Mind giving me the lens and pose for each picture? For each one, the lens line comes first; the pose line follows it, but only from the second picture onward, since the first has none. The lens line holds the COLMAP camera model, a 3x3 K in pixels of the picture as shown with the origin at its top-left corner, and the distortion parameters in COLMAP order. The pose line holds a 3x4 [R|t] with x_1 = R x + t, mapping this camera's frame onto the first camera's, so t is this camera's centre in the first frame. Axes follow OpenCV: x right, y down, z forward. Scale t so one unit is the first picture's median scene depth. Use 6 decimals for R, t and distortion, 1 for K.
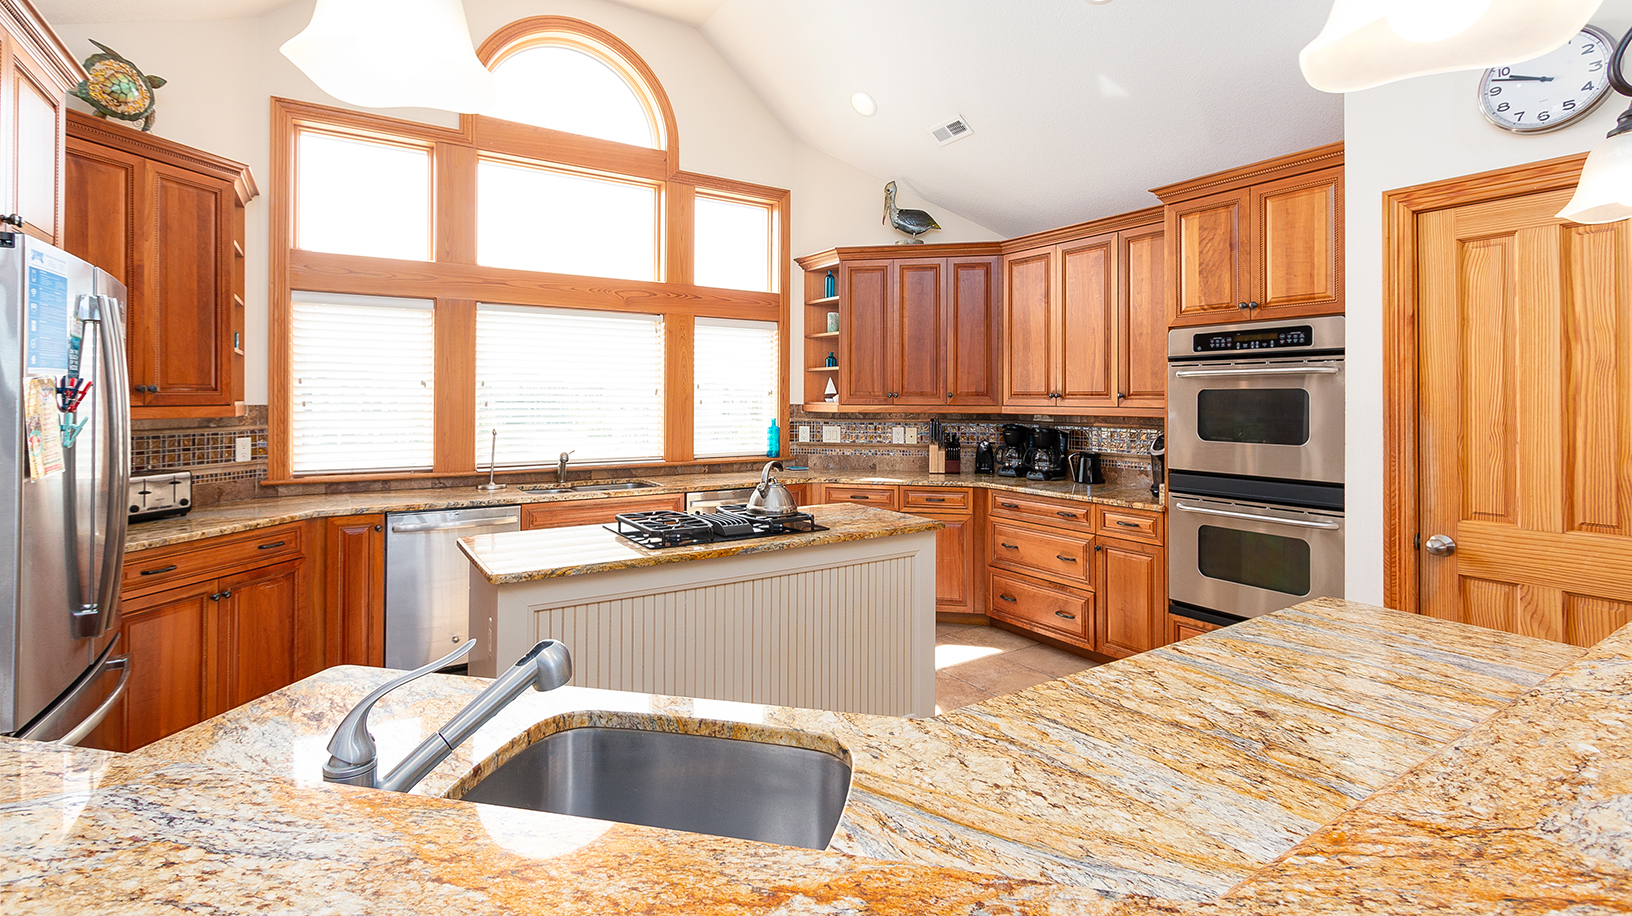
lens RADIAL K [[727.8, 0, 817.4], [0, 727.8, 388.5], [0, 0, 1]] dist [0.002403, -0.000135]
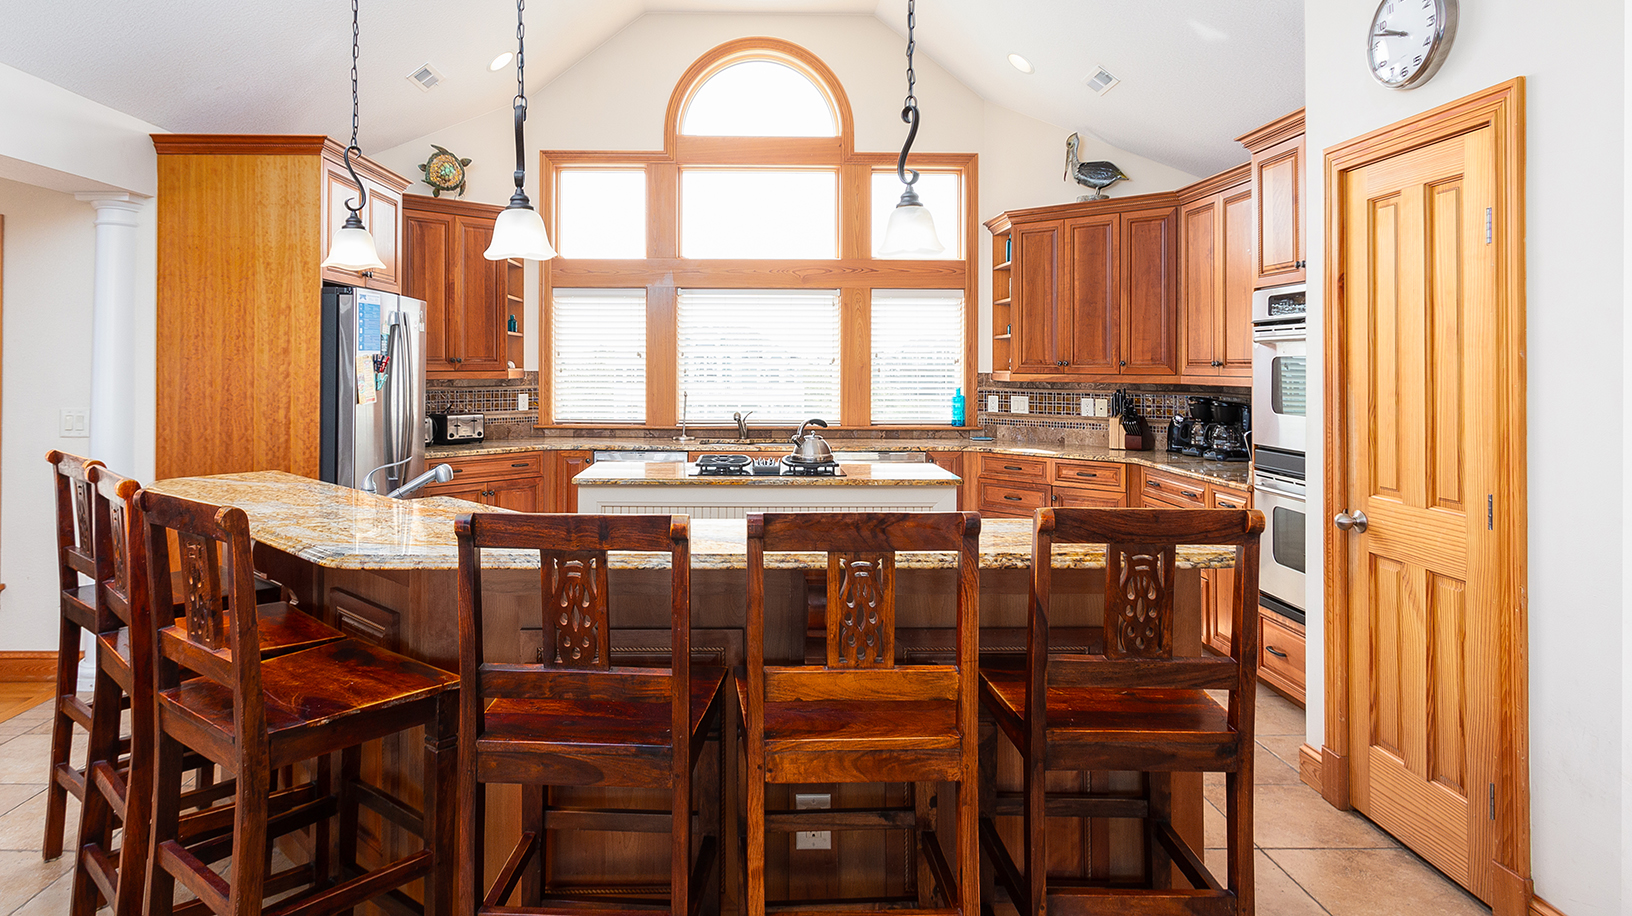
lens RADIAL K [[931.7, 0, 815.3], [0, 931.7, 353.6], [0, 0, 1]] dist [0.000508, -0.000157]
pose [[0.866553, -0.006337, -0.499044, 0.445013], [0.005545, 0.999980, -0.003070, -0.002017], [0.499054, -0.000107, 0.866571, -0.212874]]
